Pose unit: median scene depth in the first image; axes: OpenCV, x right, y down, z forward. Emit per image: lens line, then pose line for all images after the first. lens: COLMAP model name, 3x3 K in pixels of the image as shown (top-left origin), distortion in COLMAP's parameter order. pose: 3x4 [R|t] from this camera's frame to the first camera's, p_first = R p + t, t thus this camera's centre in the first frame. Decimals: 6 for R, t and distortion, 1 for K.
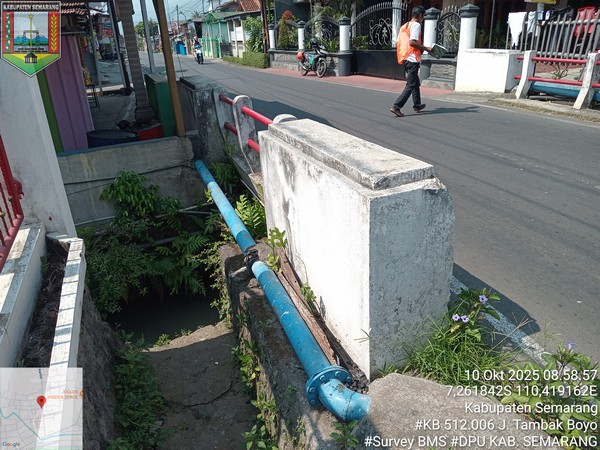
lens RADIAL K [[448.0, 0, 300.0], [0, 448.0, 225.0], [0, 0, 1]] dist [0.002852, -0.006123]
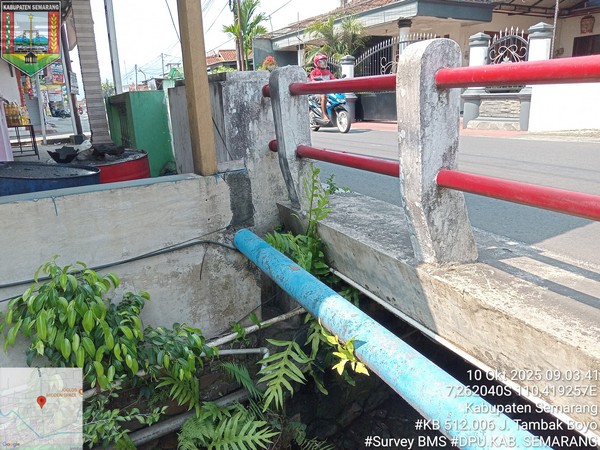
lens RADIAL K [[448.0, 0, 300.0], [0, 448.0, 225.0], [0, 0, 1]] dist [0.002852, -0.006123]
pose [[0.995022, -0.010265, 0.099128, -0.192941], [0.023498, 0.990802, -0.133266, -0.081147], [-0.096849, 0.134932, 0.986110, 0.515021]]
